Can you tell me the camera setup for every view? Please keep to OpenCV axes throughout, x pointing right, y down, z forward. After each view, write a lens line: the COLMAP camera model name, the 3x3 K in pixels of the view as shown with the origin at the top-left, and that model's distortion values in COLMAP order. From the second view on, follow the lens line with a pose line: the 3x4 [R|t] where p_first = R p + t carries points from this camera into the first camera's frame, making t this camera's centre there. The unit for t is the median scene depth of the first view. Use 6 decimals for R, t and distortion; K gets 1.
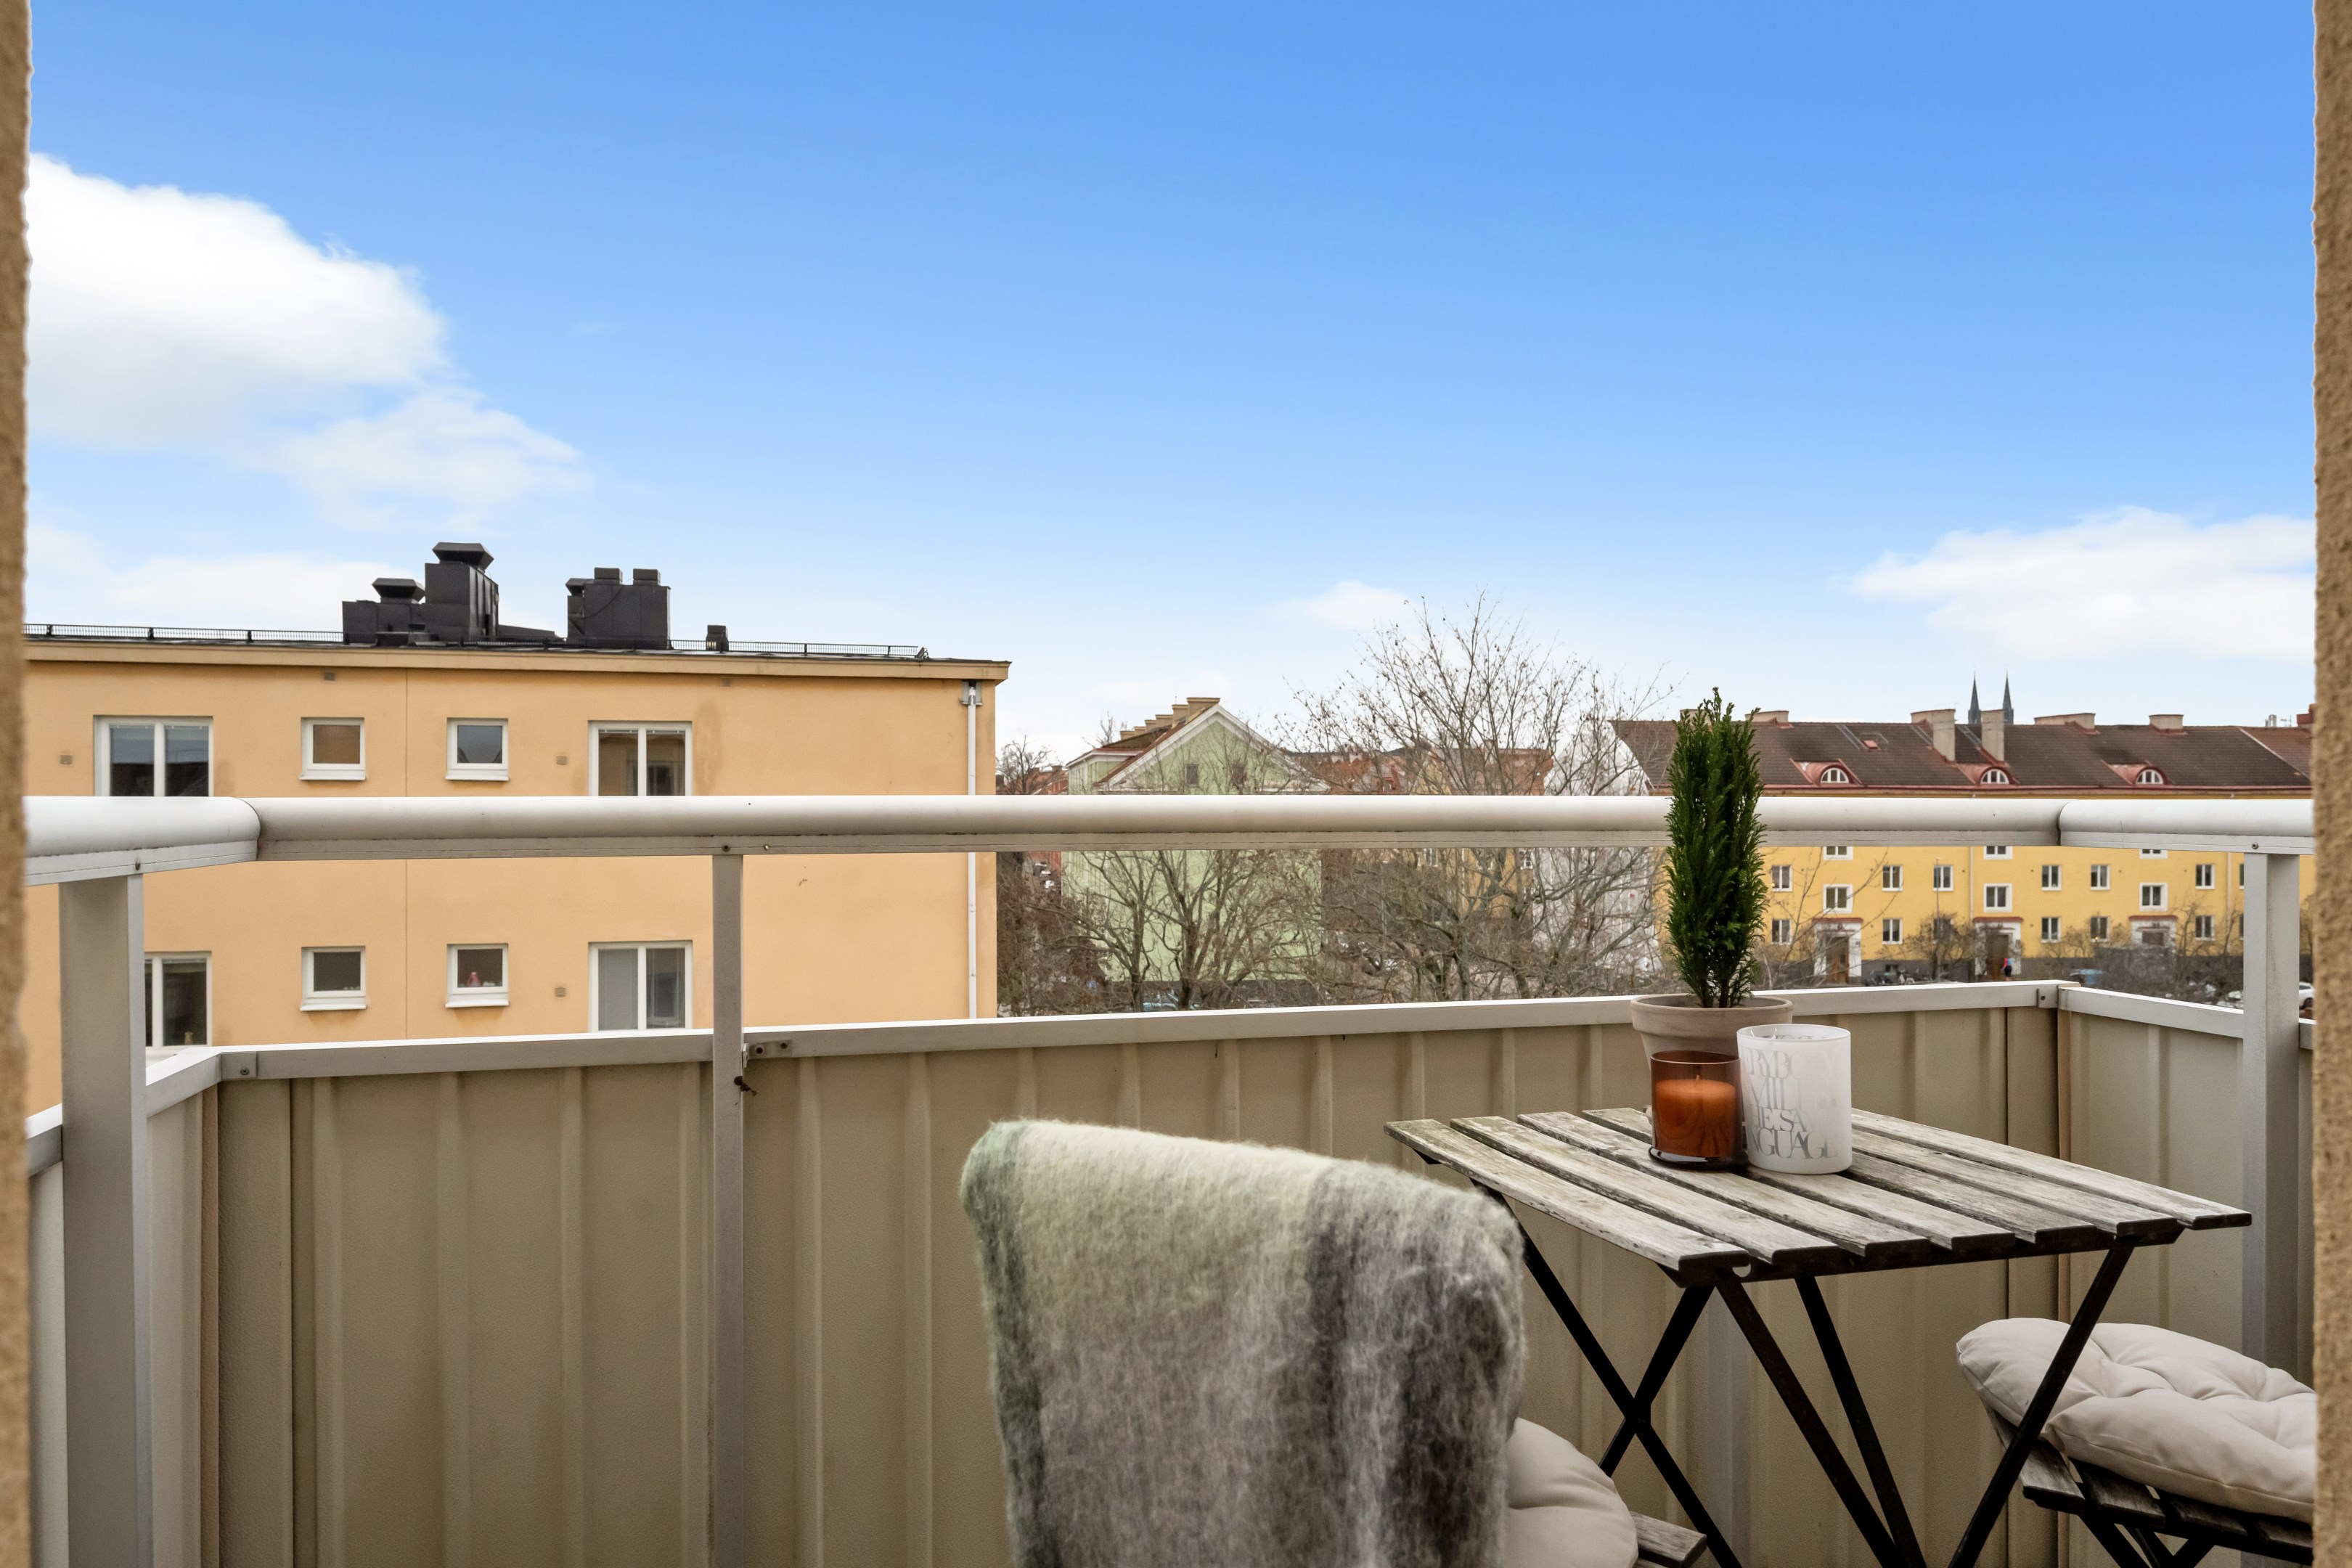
lens RADIAL K [[1476.0, 0, 1170.4], [0, 1476.0, 795.5], [0, 0, 1]] dist [-0.010158, 0.000534]
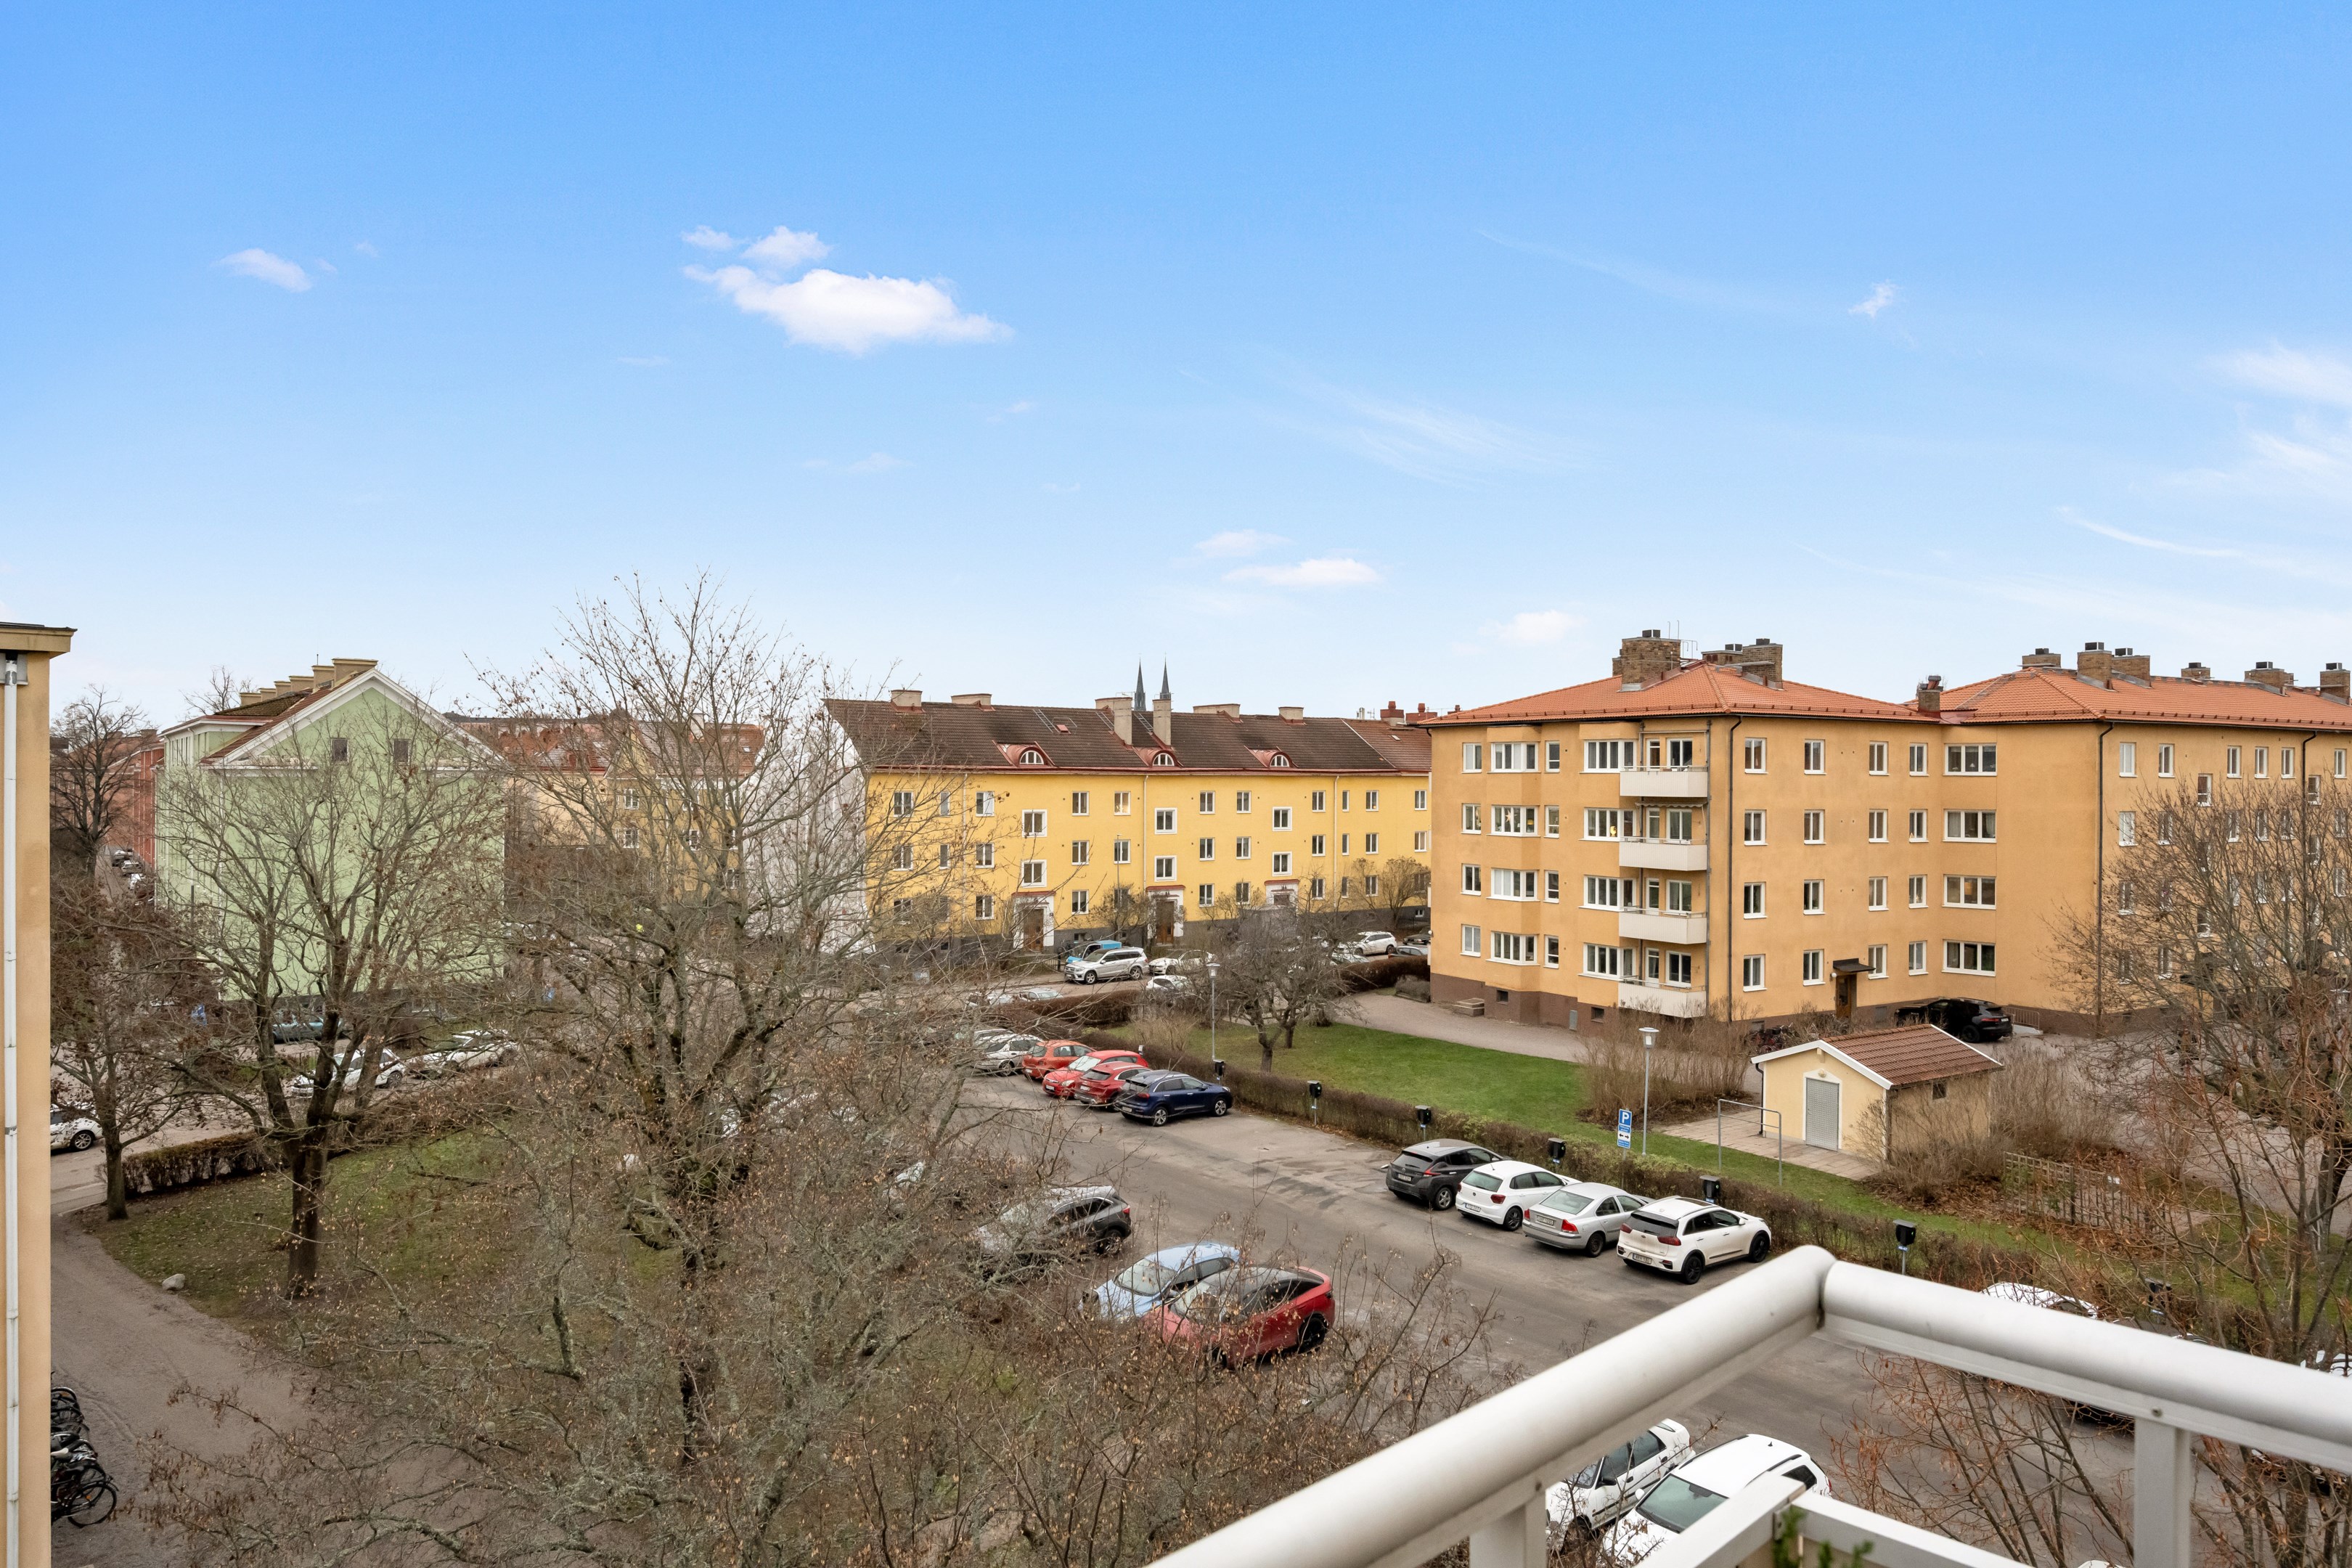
lens RADIAL K [[1514.5, 0, 1178.9], [0, 1514.5, 777.9], [0, 0, 1]] dist [0.002330, -0.003620]
pose [[0.867364, 0.004791, 0.497651, -0.040123], [-0.006012, 0.999982, 0.000852, -0.260111], [-0.497638, -0.003731, 0.867377, 0.572731]]
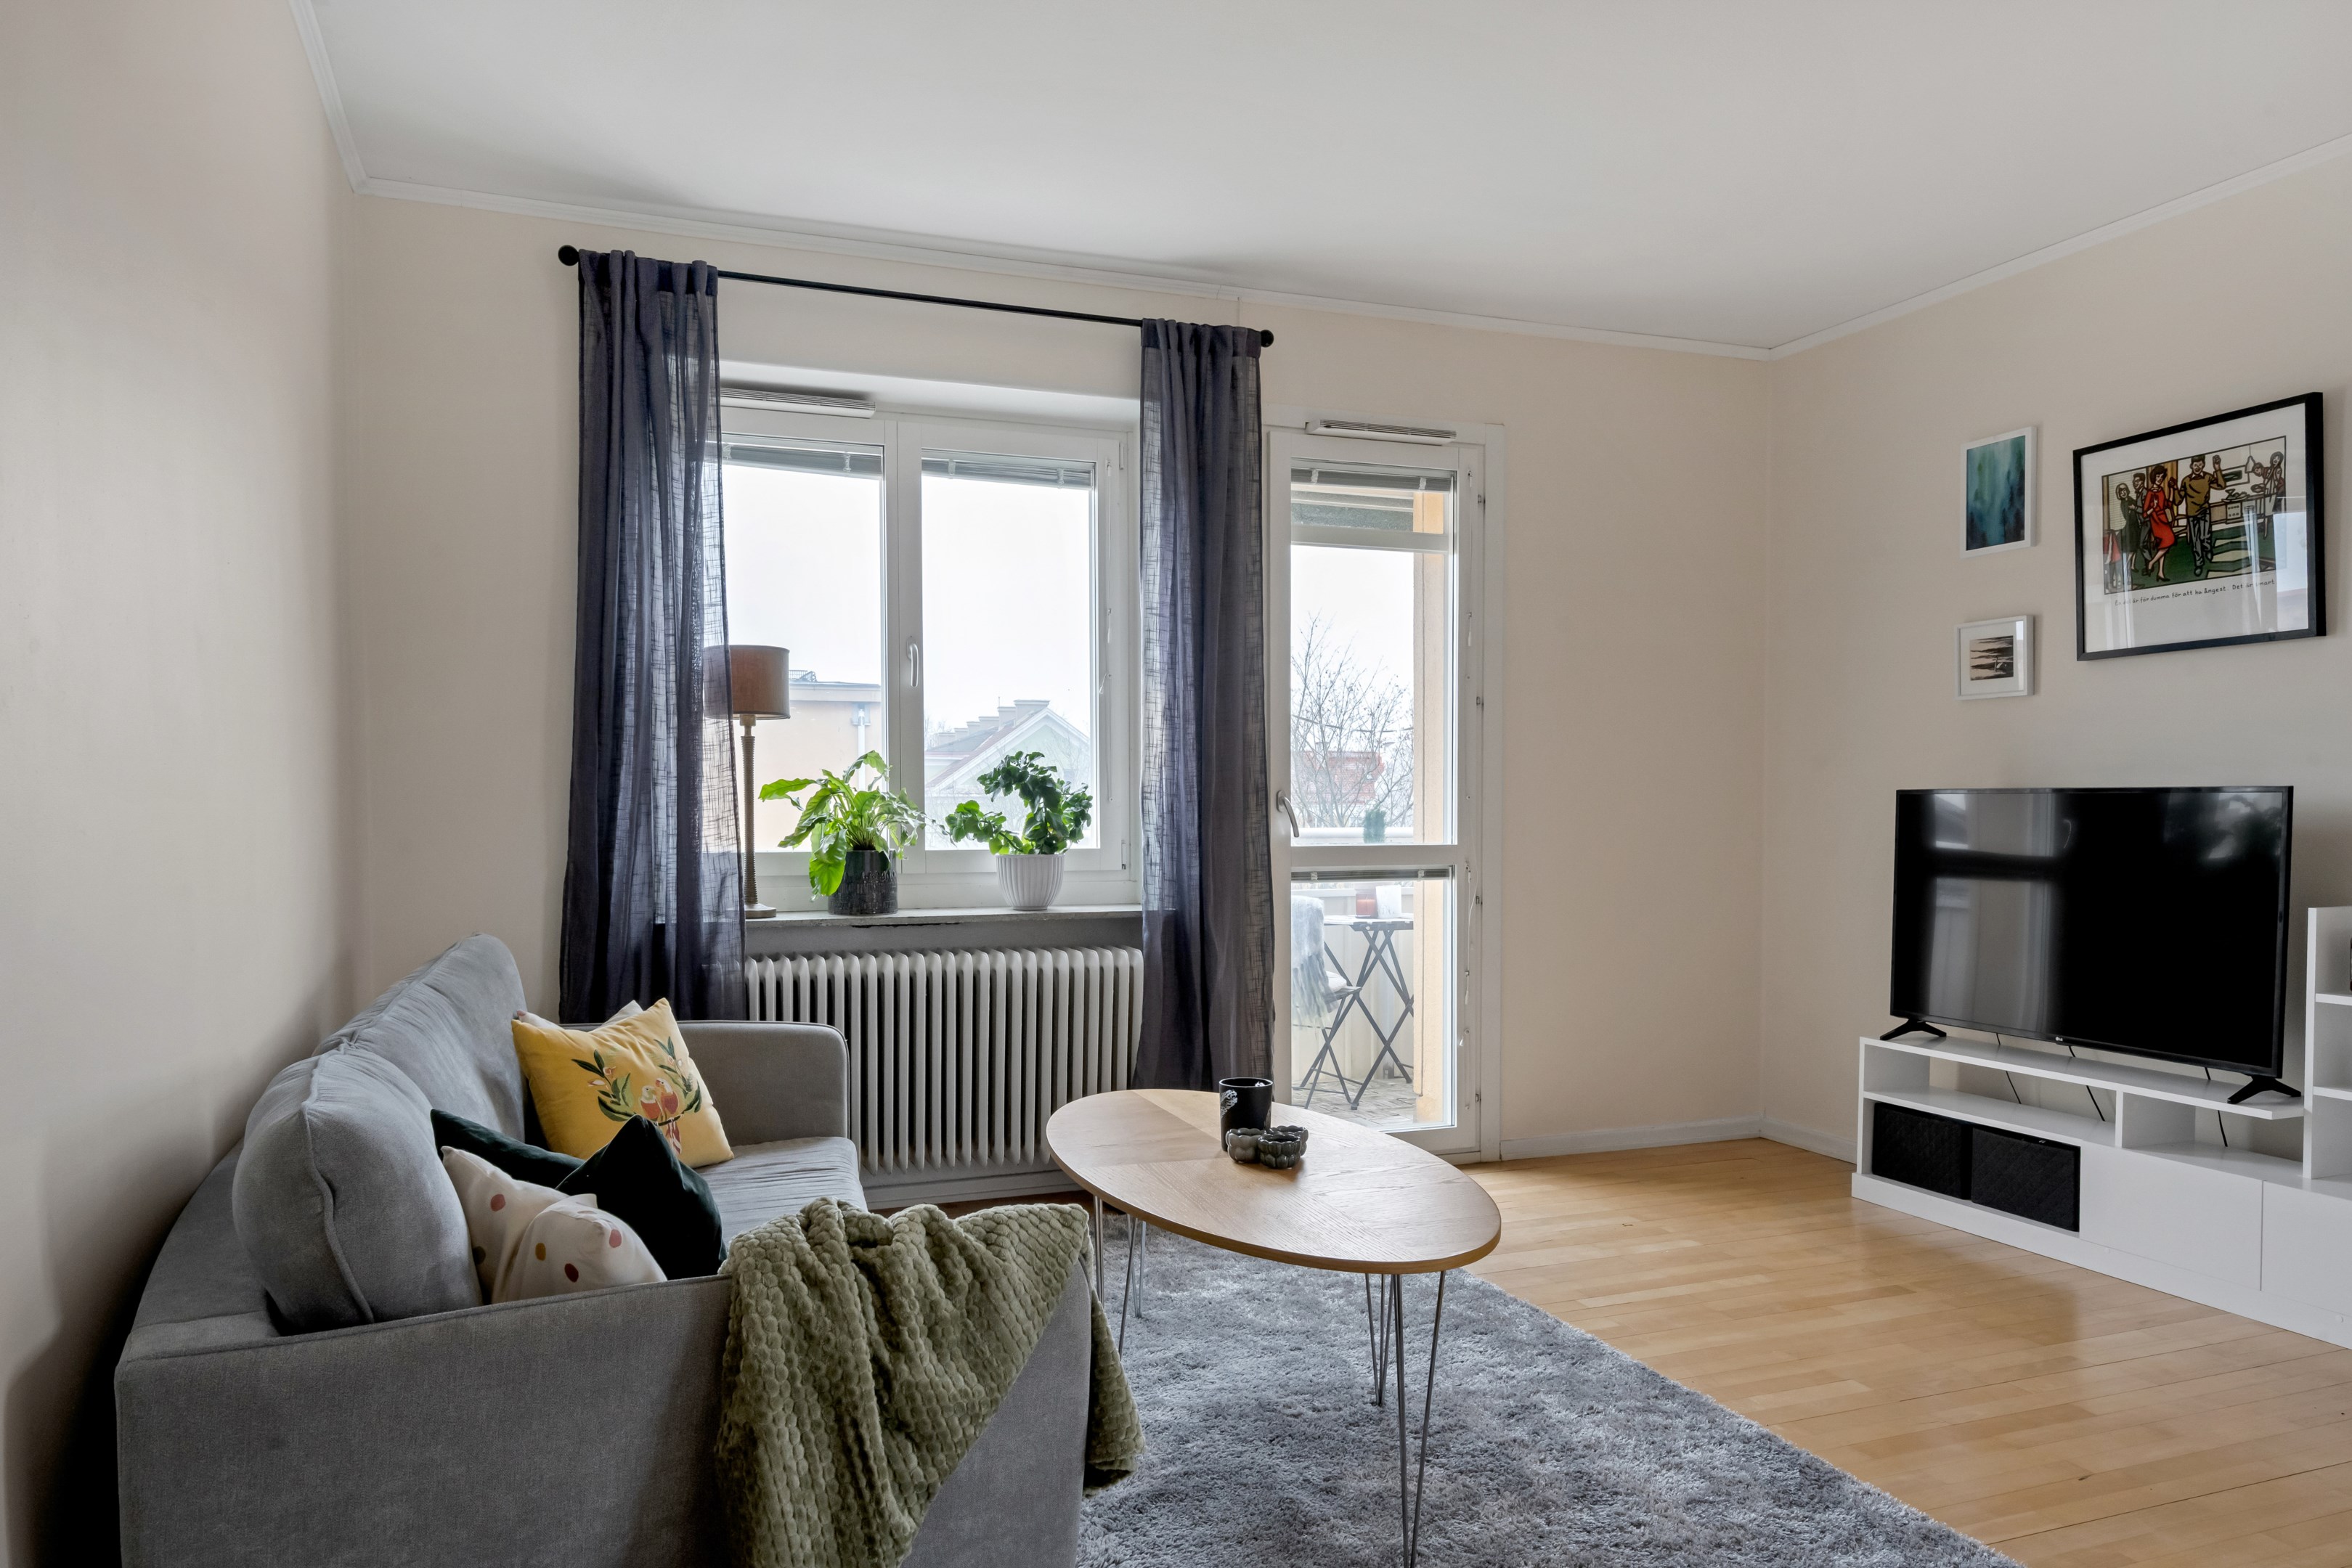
lens RADIAL K [[1514.3, 0, 1181.3], [0, 1514.3, 795.6], [0, 0, 1]] dist [0.002330, -0.003620]
pose [[0.992410, 0.000260, 0.122969, -0.514136], [0.000077, 0.999996, -0.002738, -0.079219], [-0.122969, 0.002727, 0.992407, -2.158129]]
